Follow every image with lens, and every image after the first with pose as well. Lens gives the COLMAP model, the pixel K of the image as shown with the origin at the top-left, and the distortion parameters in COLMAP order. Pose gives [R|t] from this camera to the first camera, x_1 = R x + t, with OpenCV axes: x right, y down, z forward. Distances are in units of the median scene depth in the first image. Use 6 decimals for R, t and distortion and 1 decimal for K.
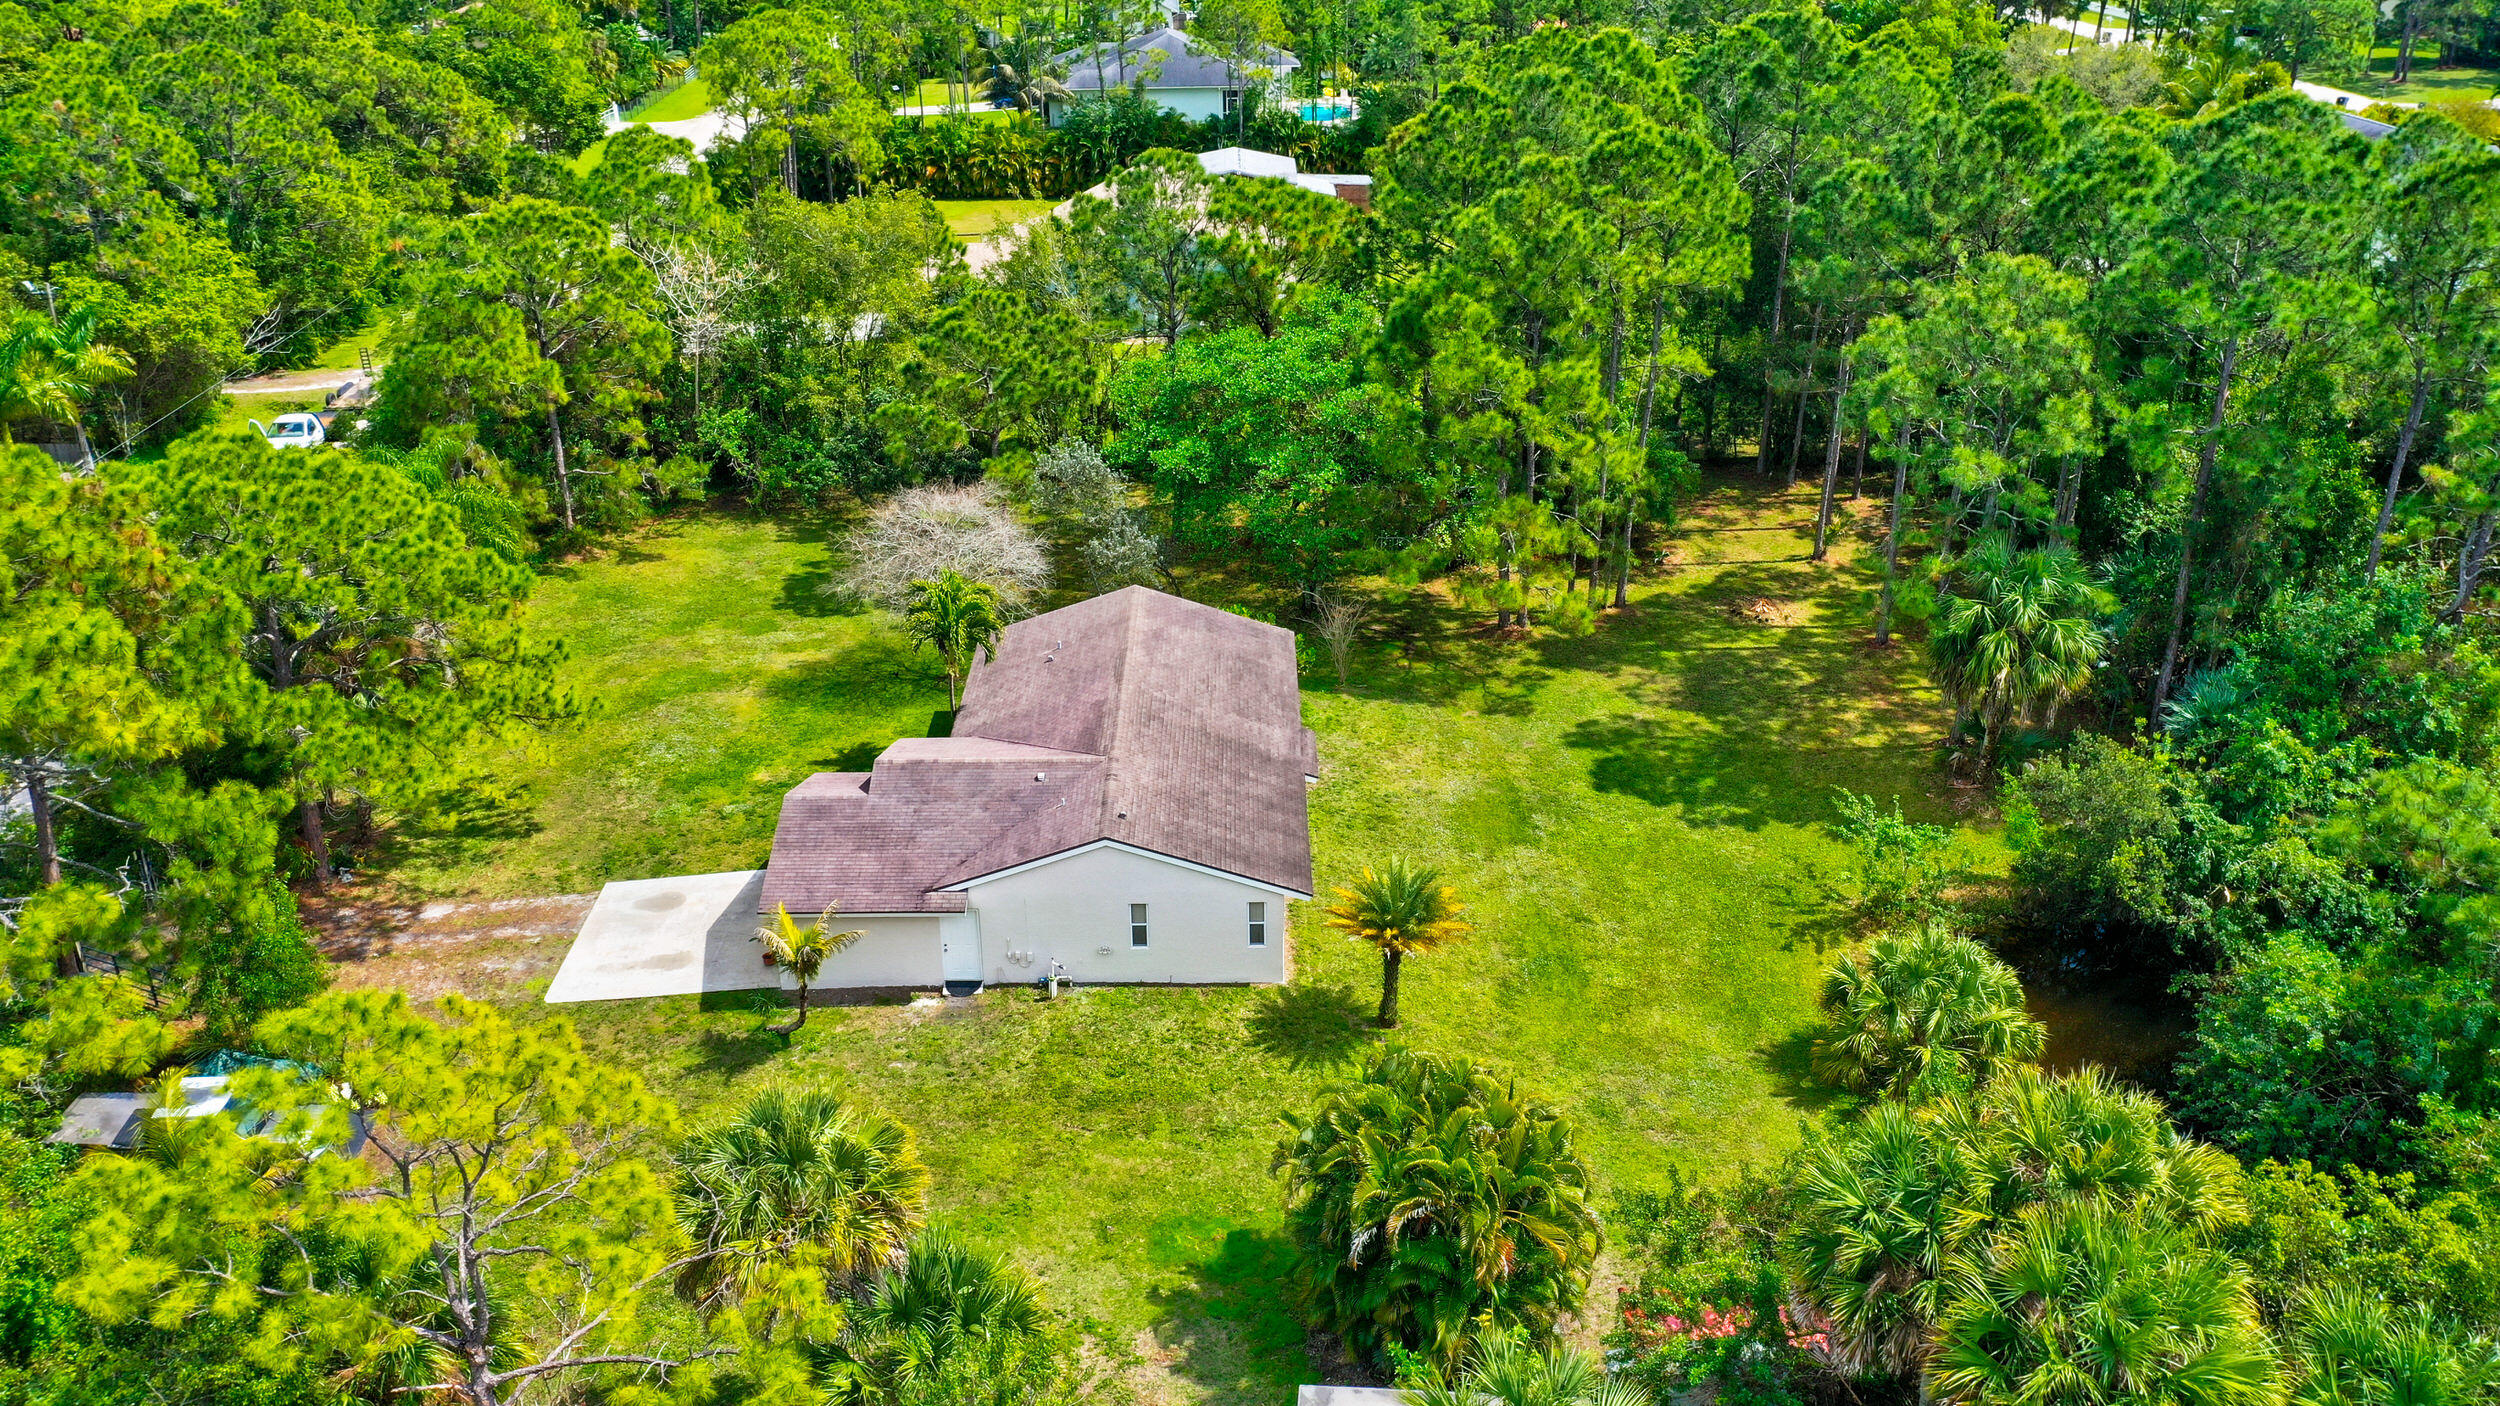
lens RADIAL K [[1988.7, 0, 1250.0], [0, 1988.7, 703.0], [0, 0, 1]] dist [0.001428, -0.003238]
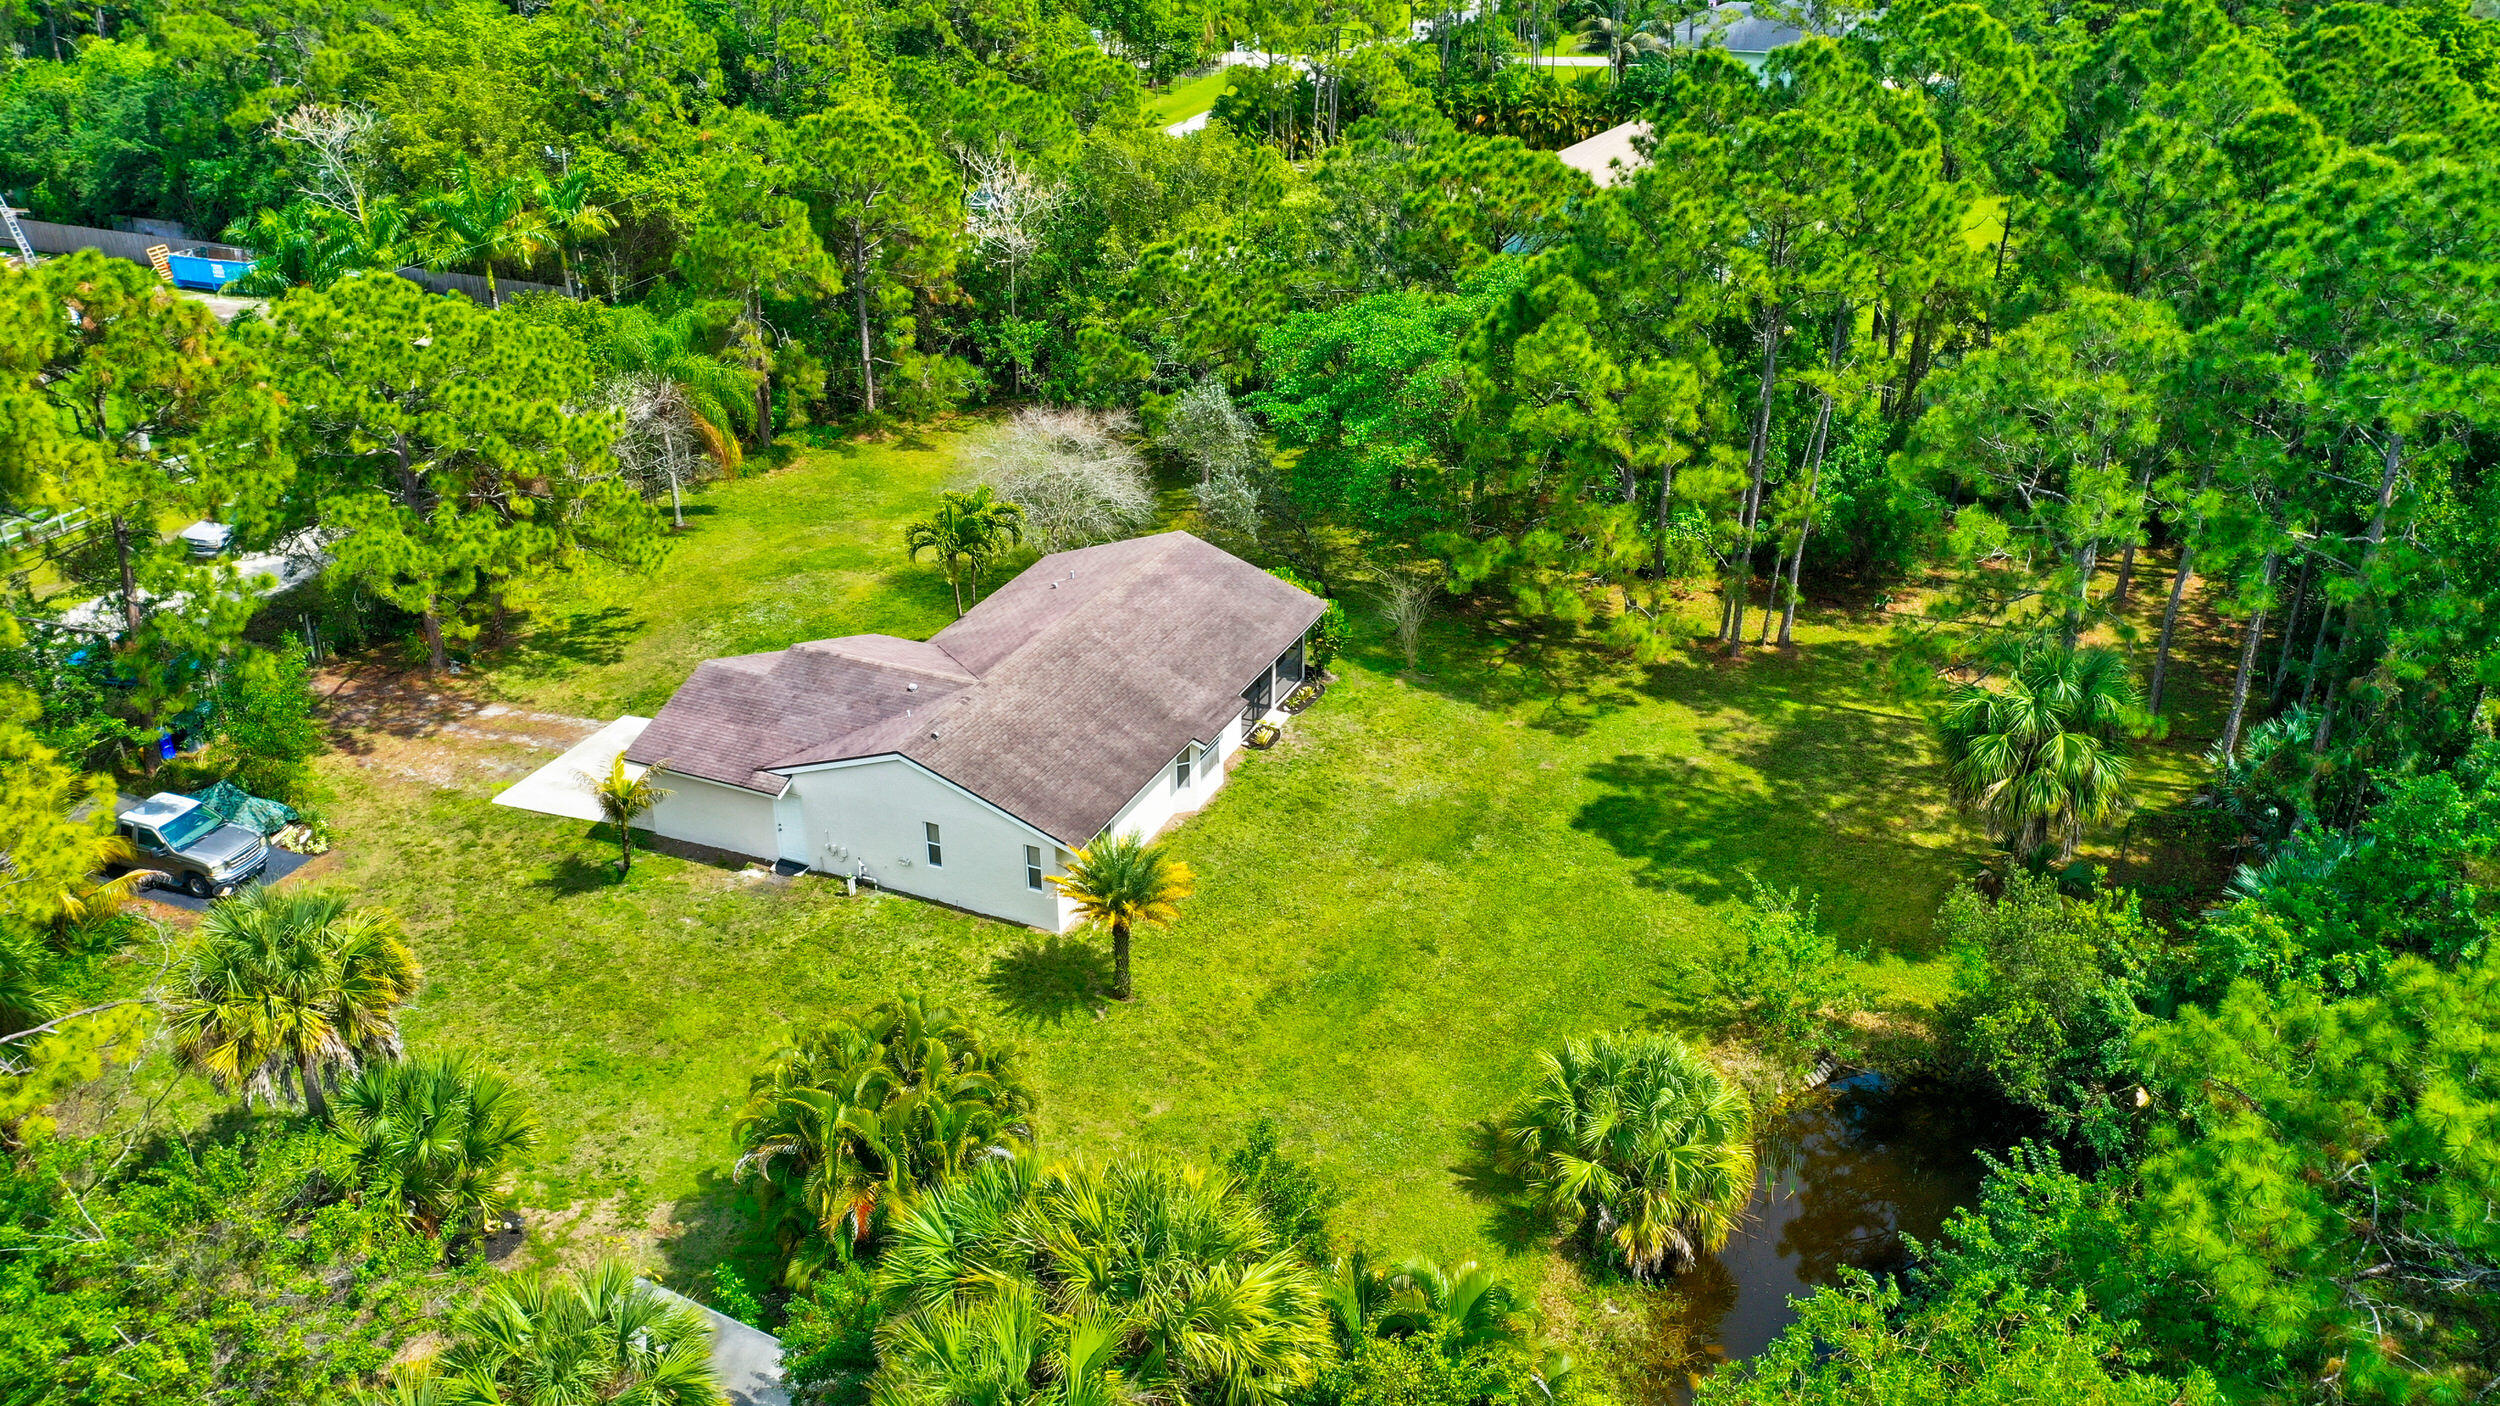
lens RADIAL K [[1988.7, 0, 1250.0], [0, 1988.7, 703.0], [0, 0, 1]] dist [0.001428, -0.003238]
pose [[0.909088, 0.185361, -0.373096, 0.352866], [-0.177322, 0.982553, 0.056087, -0.035316], [0.376983, 0.015170, 0.926096, 0.086248]]
